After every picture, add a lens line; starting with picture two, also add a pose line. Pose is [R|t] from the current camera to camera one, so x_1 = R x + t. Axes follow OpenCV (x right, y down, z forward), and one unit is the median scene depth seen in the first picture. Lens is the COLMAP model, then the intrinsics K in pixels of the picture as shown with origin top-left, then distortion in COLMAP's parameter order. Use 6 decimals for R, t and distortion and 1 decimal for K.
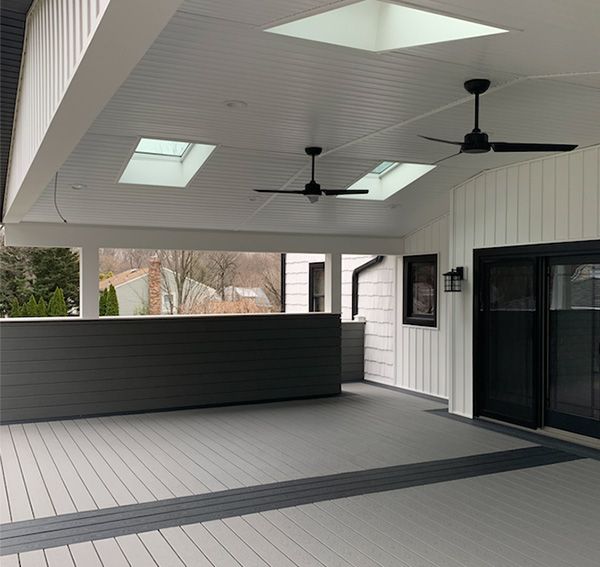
lens RADIAL K [[671.6, 0, 300.0], [0, 671.6, 283.5], [0, 0, 1]] dist [-0.006533, -0.006758]
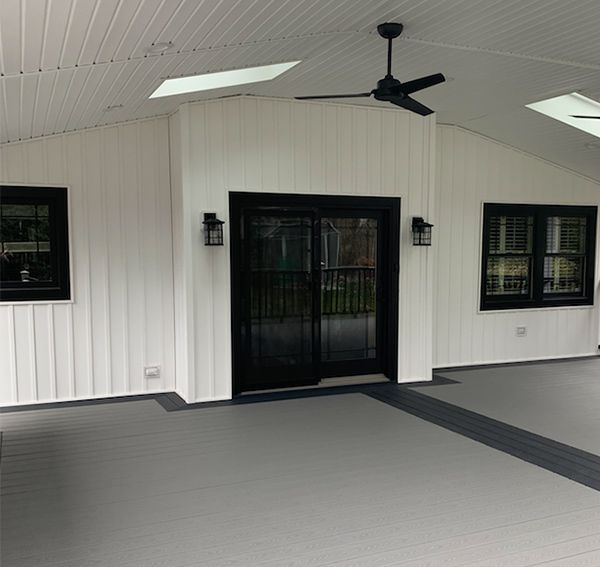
lens RADIAL K [[671.6, 0, 300.0], [0, 671.6, 283.5], [0, 0, 1]] dist [-0.006533, -0.006758]
pose [[0.071793, -0.056354, 0.995826, -0.624962], [0.008075, 0.998403, 0.055918, 0.015927], [-0.997387, 0.004027, 0.072134, 0.967443]]
